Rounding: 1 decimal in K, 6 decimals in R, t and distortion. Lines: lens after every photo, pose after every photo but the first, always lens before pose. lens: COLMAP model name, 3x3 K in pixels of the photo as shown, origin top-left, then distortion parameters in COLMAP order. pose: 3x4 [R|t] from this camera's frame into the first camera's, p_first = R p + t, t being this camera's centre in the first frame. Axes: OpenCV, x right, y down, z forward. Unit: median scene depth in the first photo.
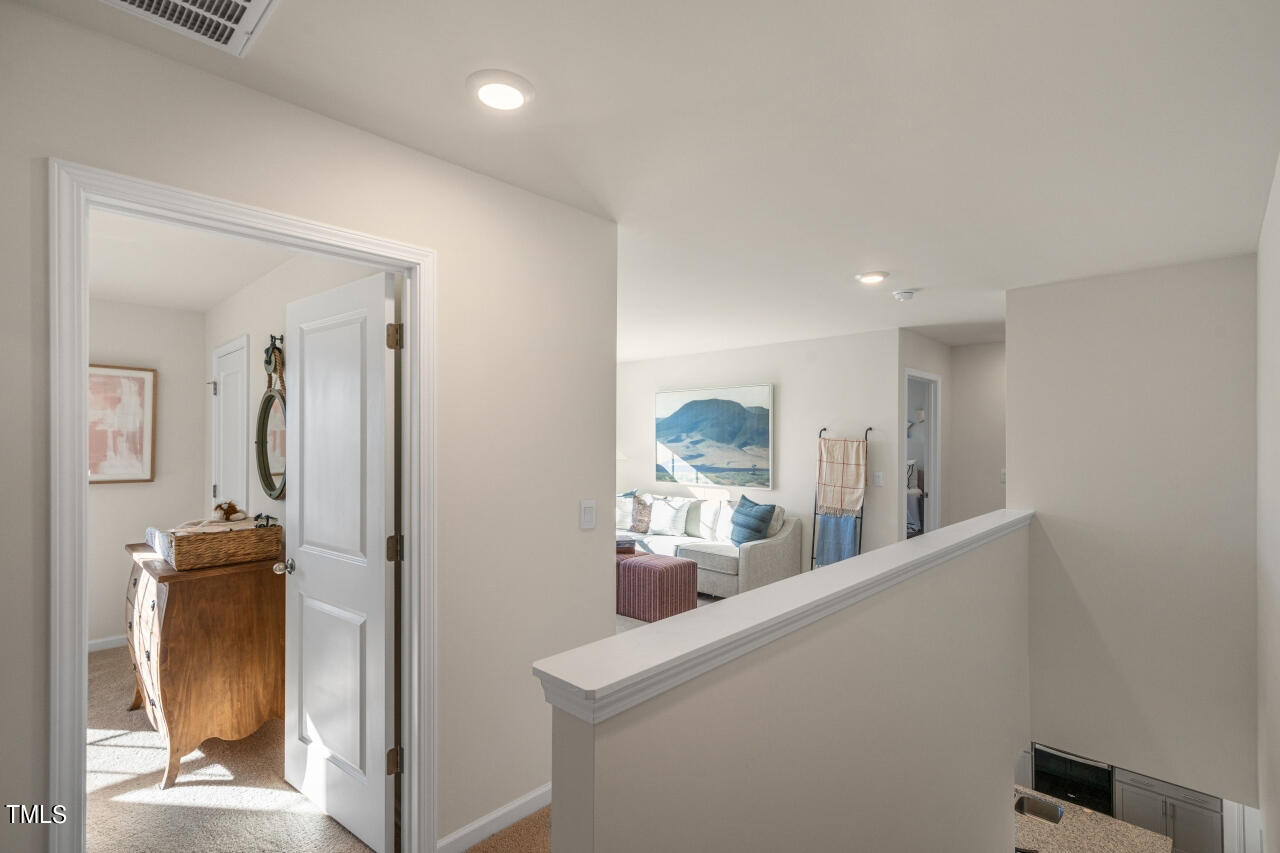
lens RADIAL K [[600.6, 0, 642.8], [0, 600.6, 436.9], [0, 0, 1]] dist [0.002403, 0.000019]
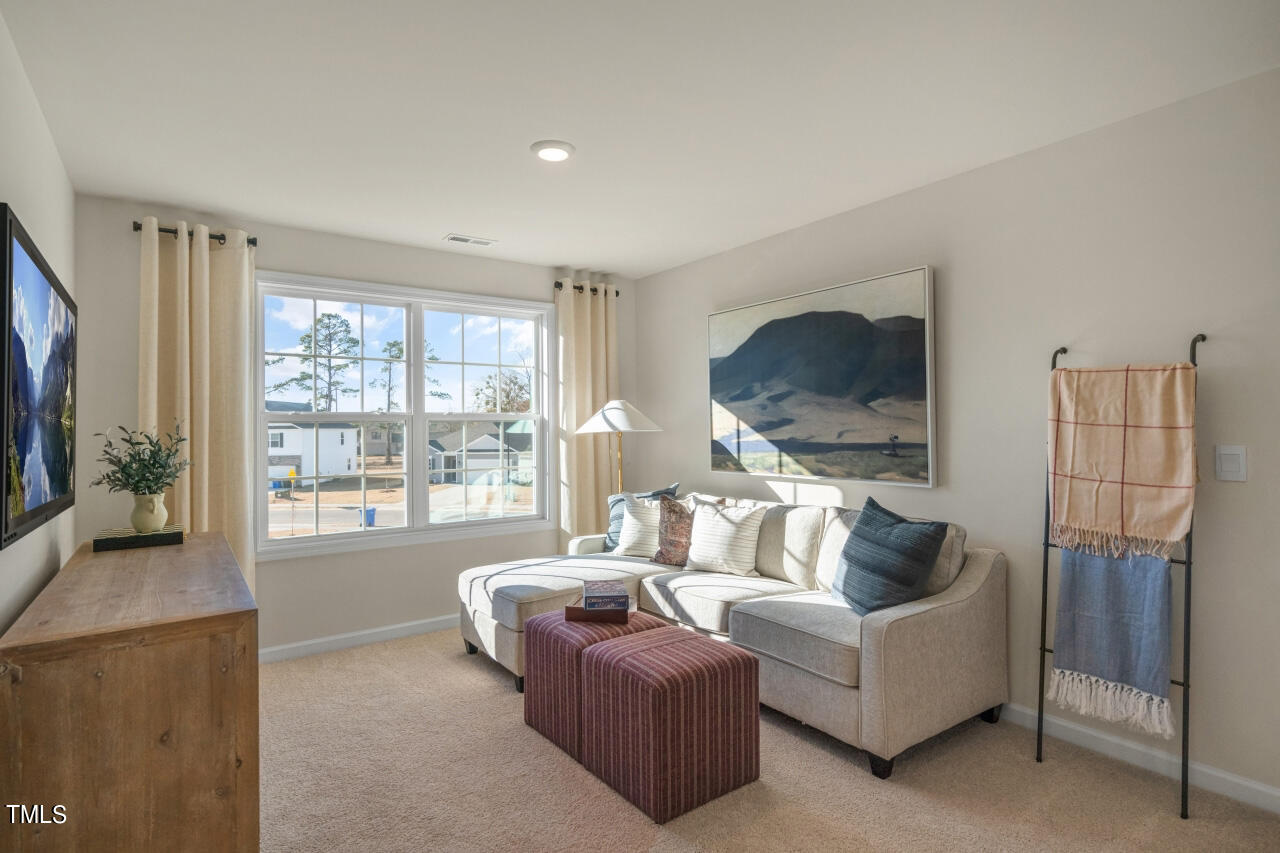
lens RADIAL K [[667.6, 0, 633.9], [0, 667.6, 421.2], [0, 0, 1]] dist [0.016502, 0.001393]
pose [[0.983115, -0.014871, -0.182382, 0.075358], [0.014476, 0.999889, -0.003495, 0.032685], [0.182414, 0.000796, 0.983222, 0.415824]]
